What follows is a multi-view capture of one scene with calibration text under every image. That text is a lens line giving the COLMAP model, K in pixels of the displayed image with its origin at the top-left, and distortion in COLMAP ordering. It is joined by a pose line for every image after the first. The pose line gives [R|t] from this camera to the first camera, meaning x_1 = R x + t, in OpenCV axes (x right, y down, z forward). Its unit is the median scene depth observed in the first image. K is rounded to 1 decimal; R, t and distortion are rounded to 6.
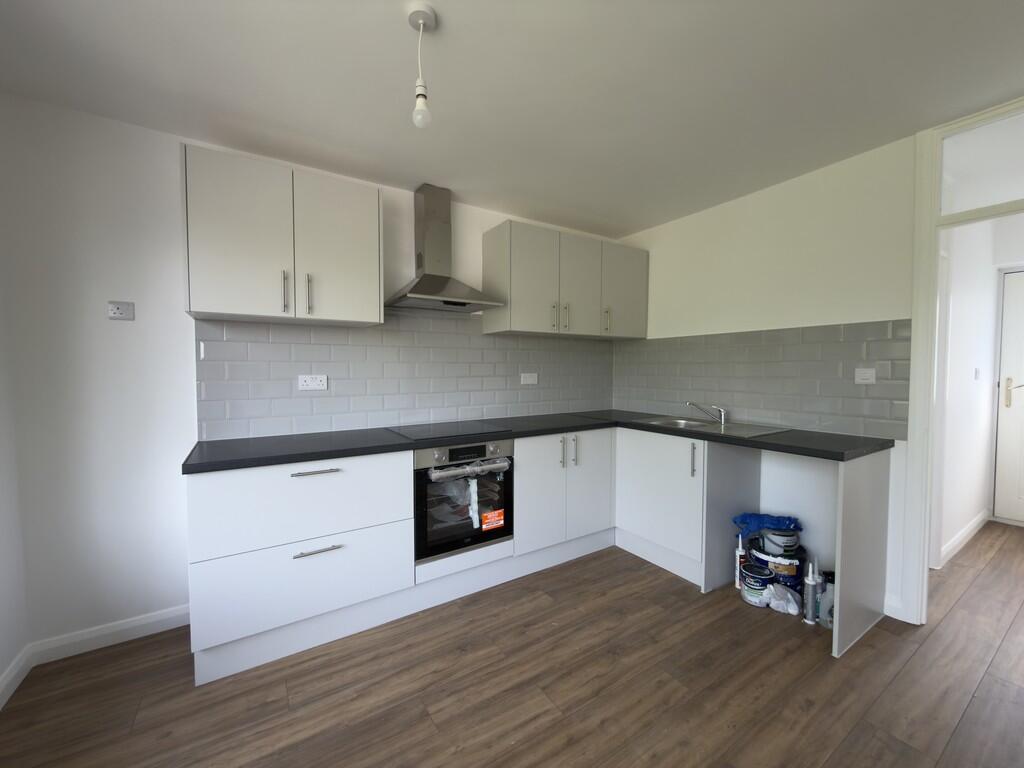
lens RADIAL K [[410.7, 0, 512.0], [0, 410.7, 384.0], [0, 0, 1]] dist [-0.000425, -0.000255]
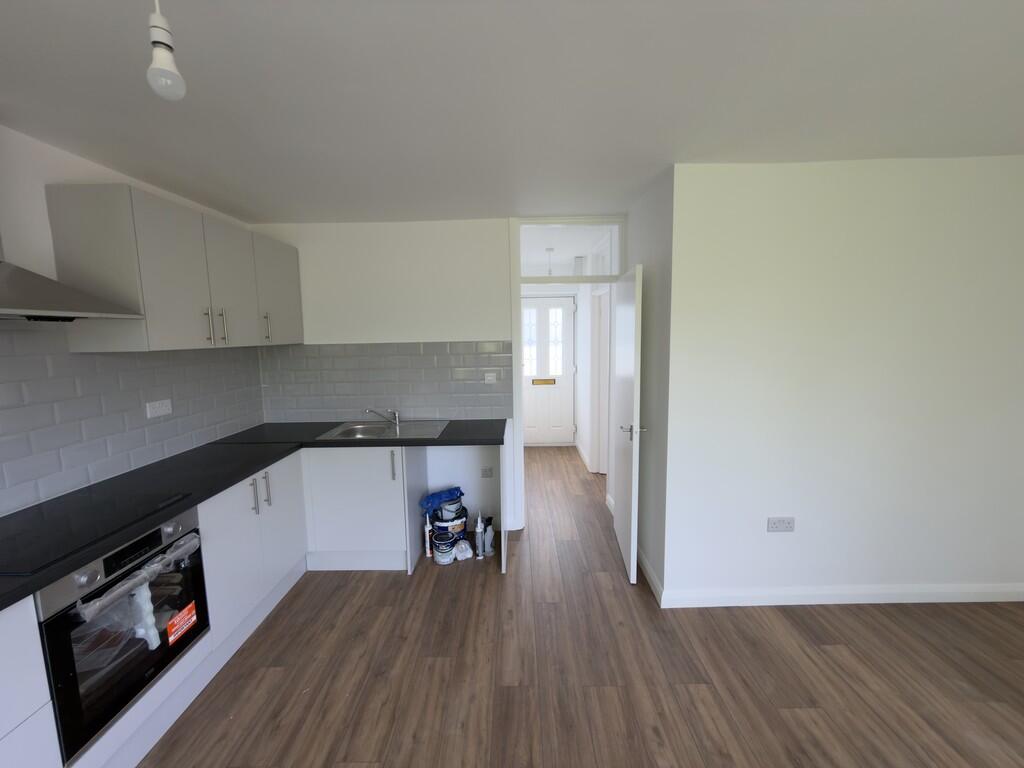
lens RADIAL K [[410.7, 0, 512.0], [0, 410.7, 384.0], [0, 0, 1]] dist [-0.000425, -0.000255]
pose [[0.553109, -0.111695, 0.825588, -0.281646], [0.048474, 0.993608, 0.101951, -0.135619], [-0.831698, -0.016371, 0.554987, 0.125559]]
